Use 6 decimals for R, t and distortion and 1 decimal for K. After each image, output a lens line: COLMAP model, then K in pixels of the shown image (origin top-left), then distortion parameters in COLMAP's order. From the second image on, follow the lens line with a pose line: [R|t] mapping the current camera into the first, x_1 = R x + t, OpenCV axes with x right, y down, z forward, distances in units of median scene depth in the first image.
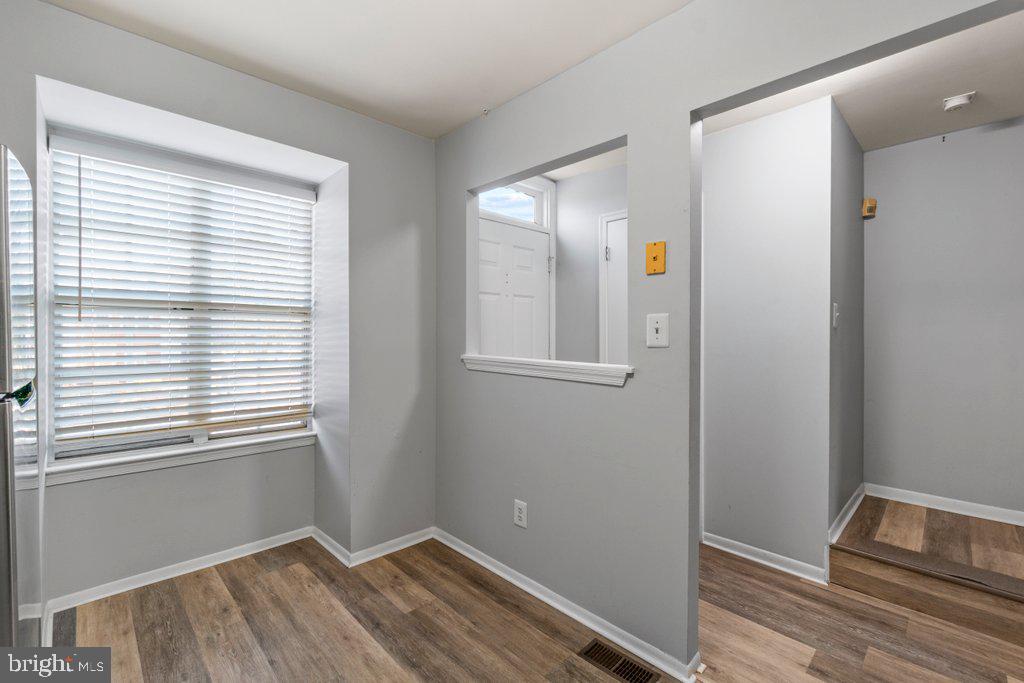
lens RADIAL K [[445.9, 0, 507.3], [0, 445.9, 339.3], [0, 0, 1]] dist [-0.006324, 0.000287]
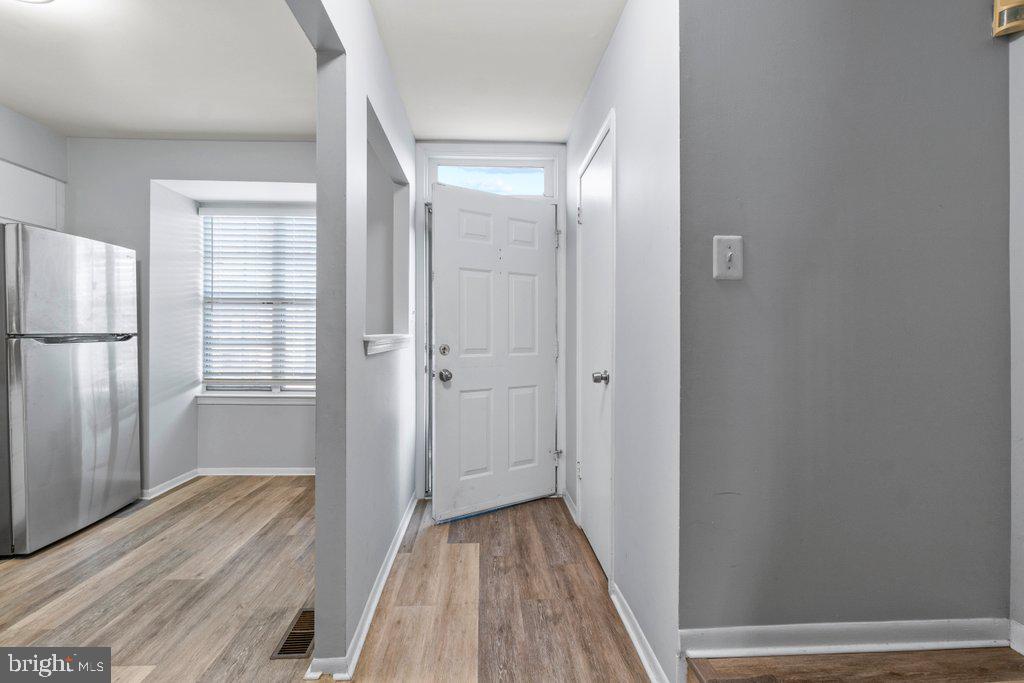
lens RADIAL K [[445.9, 0, 504.9], [0, 445.9, 338.7], [0, 0, 1]] dist [-0.006324, 0.000287]
pose [[0.746720, 0.002641, -0.665133, 0.889712], [-0.009443, 0.999933, -0.006631, 0.056288], [0.665072, 0.011232, 0.746695, 0.393255]]
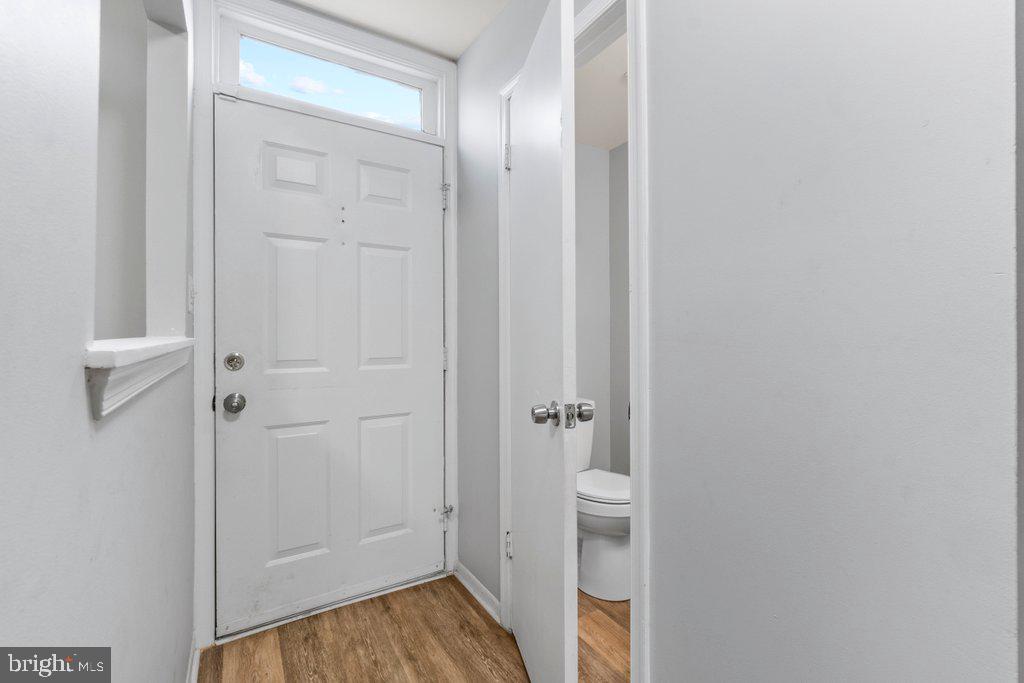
lens RADIAL K [[445.9, 0, 509.2], [0, 445.9, 341.2], [0, 0, 1]] dist [-0.006324, 0.000287]
pose [[0.972071, -0.000248, -0.234687, 0.471423], [-0.001934, 0.999957, -0.009070, 0.049106], [0.234679, 0.009270, 0.972029, 0.632876]]
